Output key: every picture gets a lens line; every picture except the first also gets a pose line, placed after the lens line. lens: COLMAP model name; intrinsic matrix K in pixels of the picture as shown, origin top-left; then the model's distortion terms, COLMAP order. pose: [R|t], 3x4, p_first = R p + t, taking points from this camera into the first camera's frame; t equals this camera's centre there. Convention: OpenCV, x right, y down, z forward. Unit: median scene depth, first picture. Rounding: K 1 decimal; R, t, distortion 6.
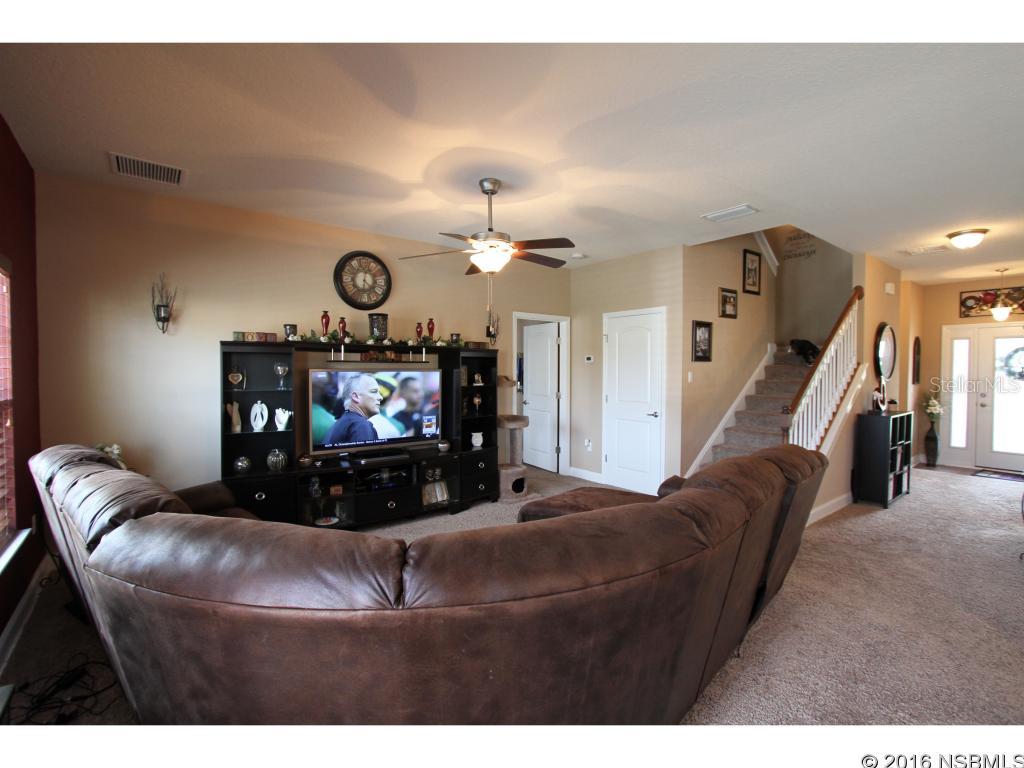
lens RADIAL K [[474.6, 0, 517.3], [0, 474.6, 382.1], [0, 0, 1]] dist [-0.005544, 0.000226]
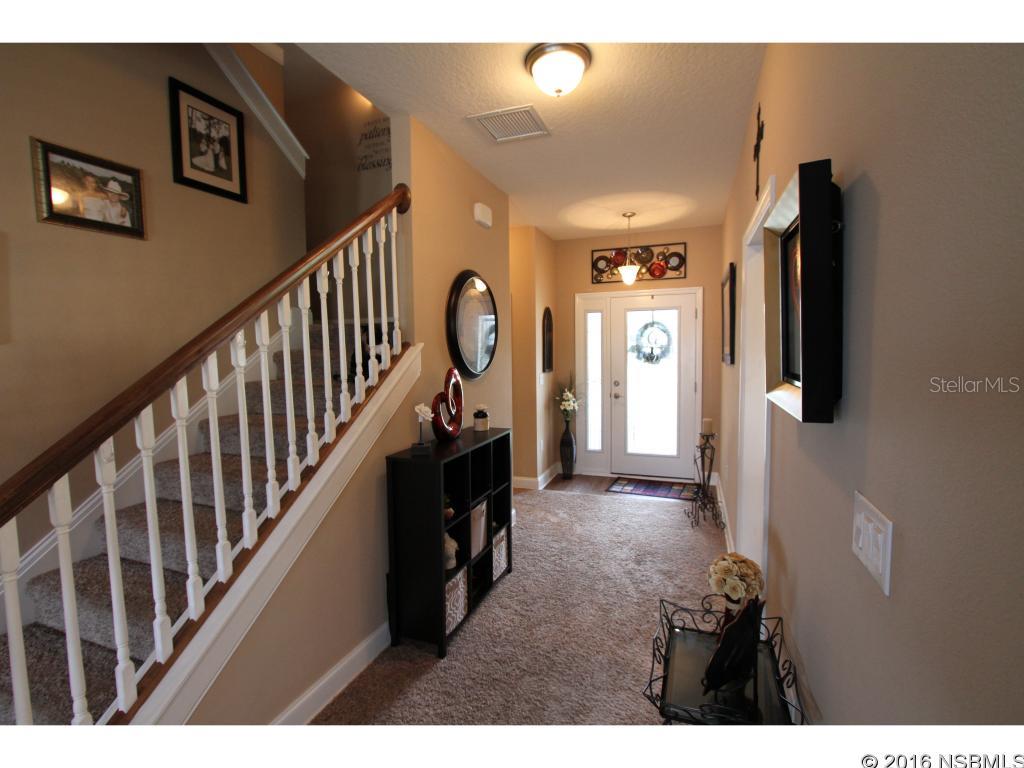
lens RADIAL K [[474.6, 0, 510.3], [0, 474.6, 384.3], [0, 0, 1]] dist [-0.005544, 0.000226]
pose [[0.864891, -0.054124, 0.499033, 0.435365], [0.035898, 0.998294, 0.046058, -0.013183], [-0.500674, -0.021921, 0.865358, 0.401261]]
